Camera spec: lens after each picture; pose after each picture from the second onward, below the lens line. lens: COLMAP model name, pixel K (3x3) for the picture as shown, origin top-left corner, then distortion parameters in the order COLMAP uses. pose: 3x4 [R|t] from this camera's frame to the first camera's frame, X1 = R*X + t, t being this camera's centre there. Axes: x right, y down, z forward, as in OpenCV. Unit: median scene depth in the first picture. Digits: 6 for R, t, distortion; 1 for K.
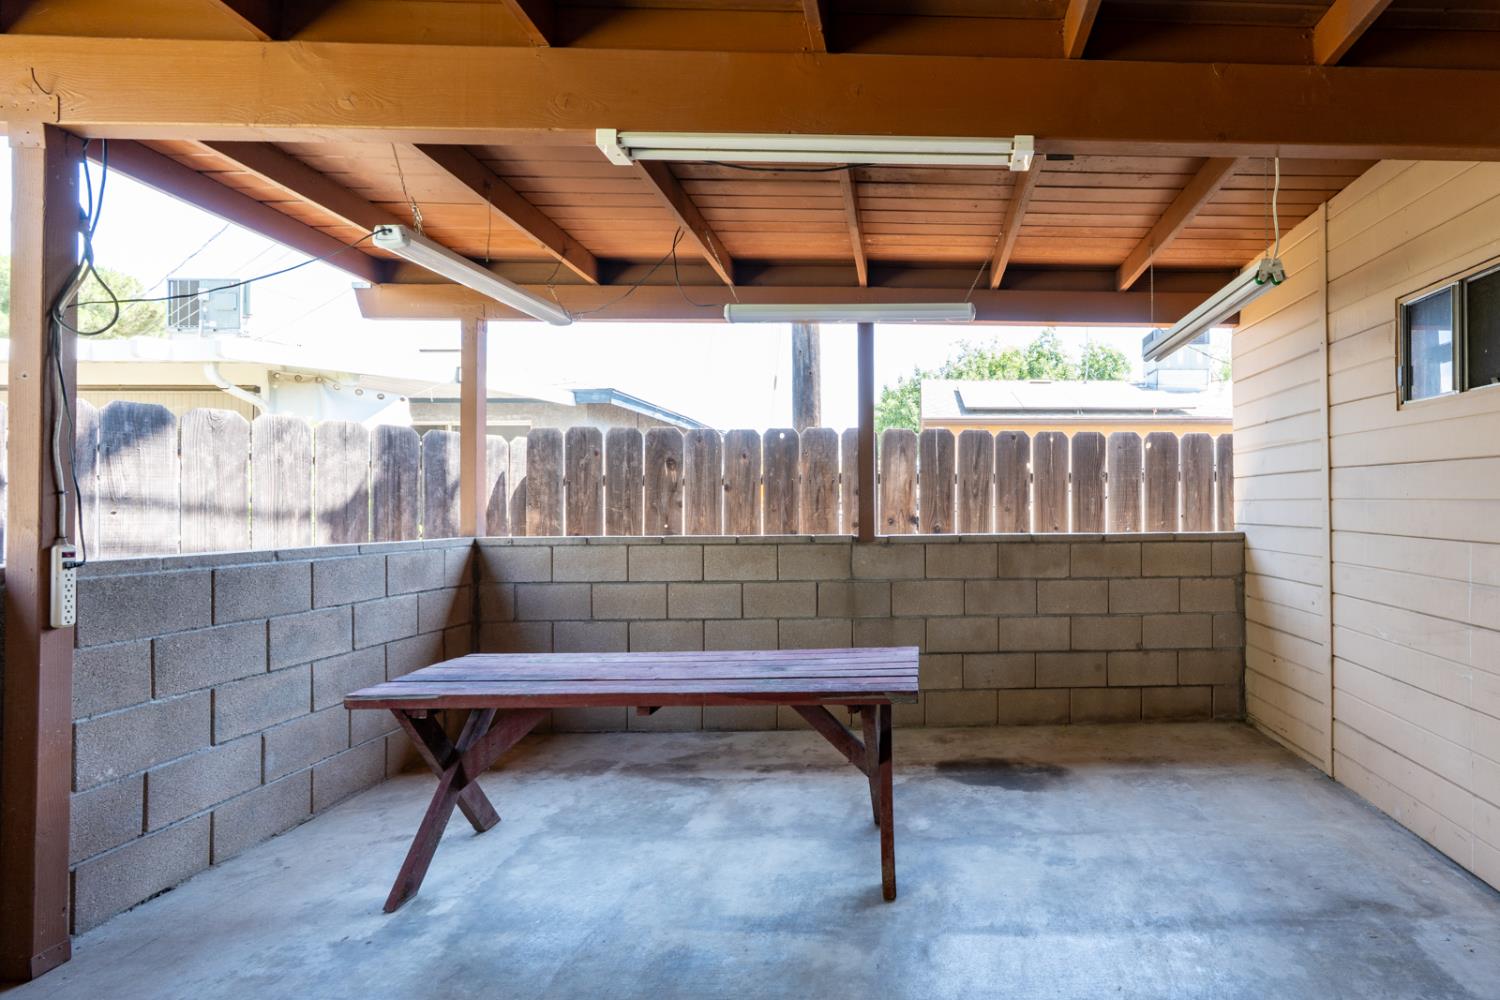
lens RADIAL K [[683.2, 0, 847.1], [0, 683.2, 499.4], [0, 0, 1]] dist [-0.007649, 0.002209]
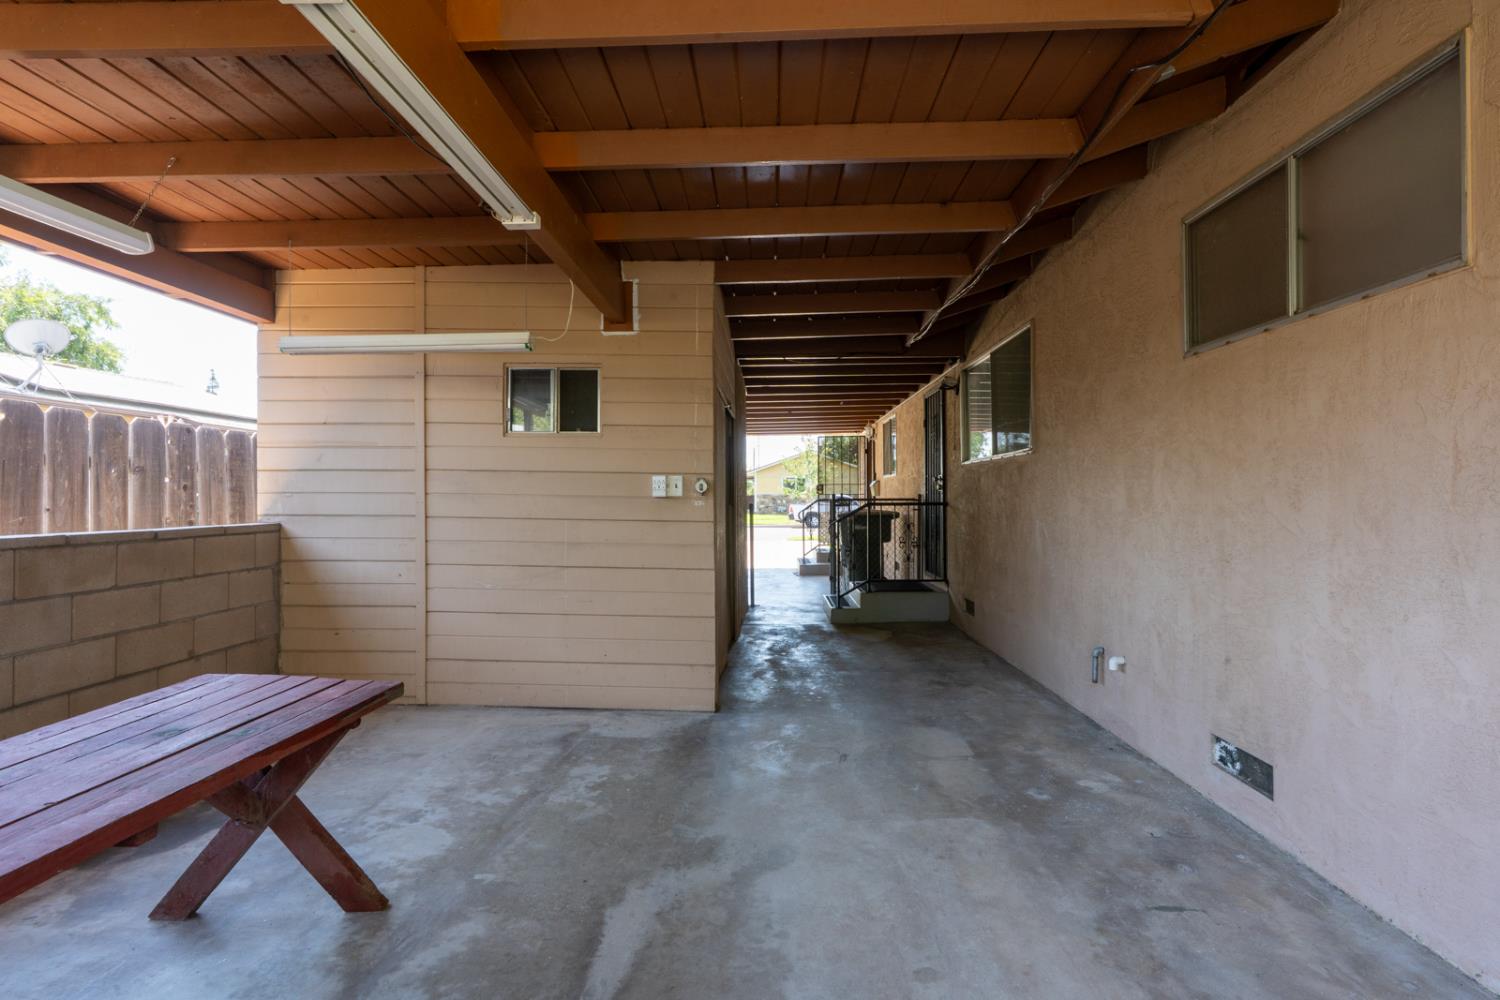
lens RADIAL K [[683.2, 0, 753.7], [0, 683.2, 497.7], [0, 0, 1]] dist [-0.007649, 0.002209]
pose [[0.064763, 0.005874, 0.997883, -0.419975], [-0.014835, 0.999878, -0.004923, 0.003399], [-0.997790, -0.014485, 0.064843, 0.208488]]
